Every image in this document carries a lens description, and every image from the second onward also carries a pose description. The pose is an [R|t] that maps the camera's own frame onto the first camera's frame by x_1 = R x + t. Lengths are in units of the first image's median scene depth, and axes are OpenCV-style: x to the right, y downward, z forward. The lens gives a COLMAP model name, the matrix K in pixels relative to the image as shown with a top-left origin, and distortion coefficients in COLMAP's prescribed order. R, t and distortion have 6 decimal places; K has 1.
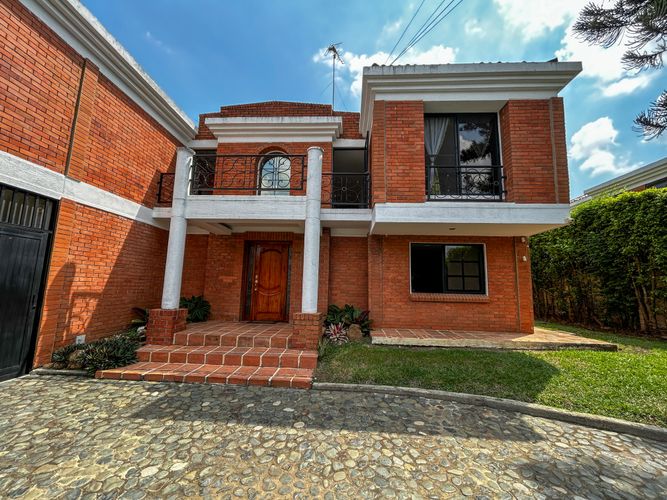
lens RADIAL K [[271.4, 0, 332.1], [0, 271.4, 248.8], [0, 0, 1]] dist [0.001718, -0.000020]
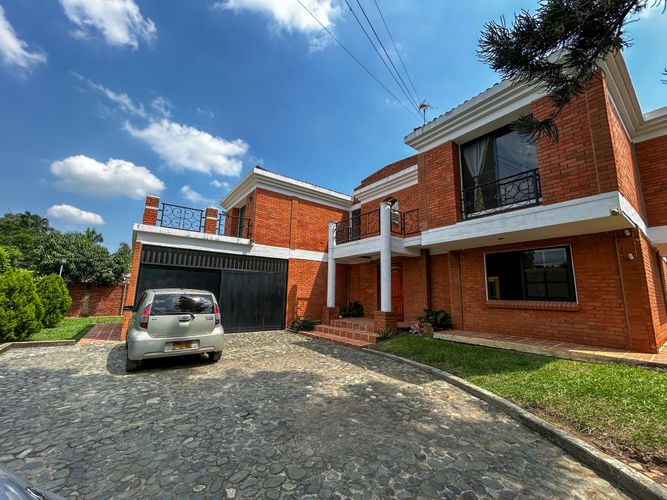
lens RADIAL K [[271.4, 0, 335.2], [0, 271.4, 251.0], [0, 0, 1]] dist [0.001718, -0.000020]
pose [[0.640163, -0.133154, -0.756612, 0.870066], [0.099316, 0.990944, -0.090363, 0.006500], [0.761793, -0.017296, 0.647590, -0.194509]]
